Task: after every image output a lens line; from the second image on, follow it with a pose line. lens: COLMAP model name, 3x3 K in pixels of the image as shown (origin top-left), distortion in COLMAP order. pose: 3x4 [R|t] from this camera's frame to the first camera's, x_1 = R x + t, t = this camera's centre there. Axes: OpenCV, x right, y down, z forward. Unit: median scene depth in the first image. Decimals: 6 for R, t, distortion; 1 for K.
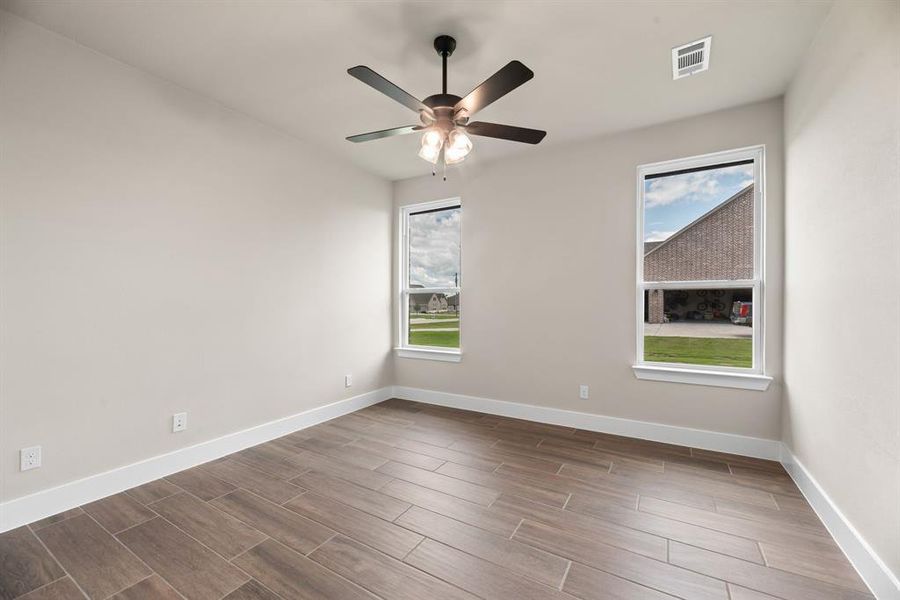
lens RADIAL K [[367.9, 0, 448.8], [0, 367.9, 303.5], [0, 0, 1]] dist [-0.010938, -0.000062]
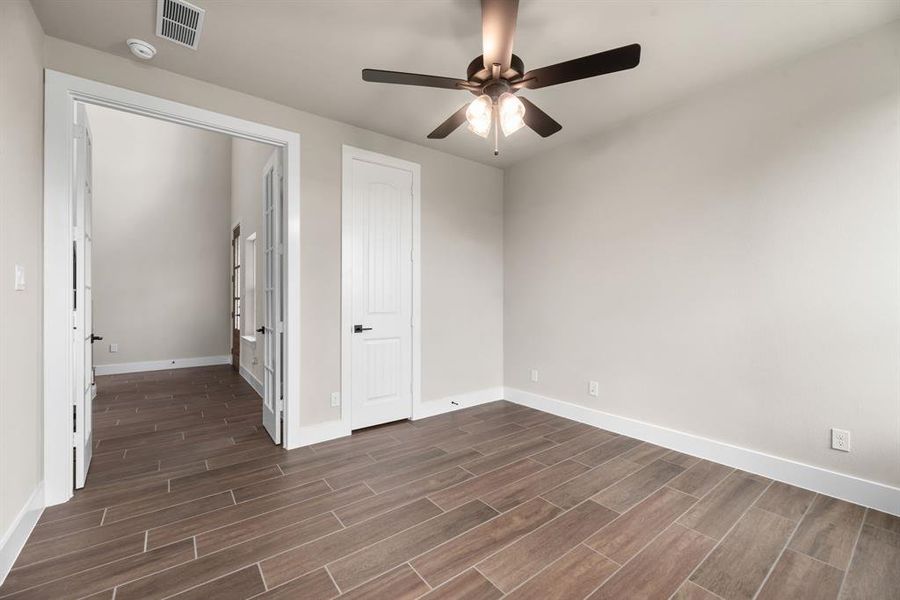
lens RADIAL K [[367.9, 0, 451.0], [0, 367.9, 297.6], [0, 0, 1]] dist [-0.010938, -0.000062]
pose [[-0.367975, 0.001747, -0.929834, 0.510781], [-0.002138, 0.999994, 0.002725, -0.002673], [0.929833, 0.002991, -0.367969, 0.762471]]
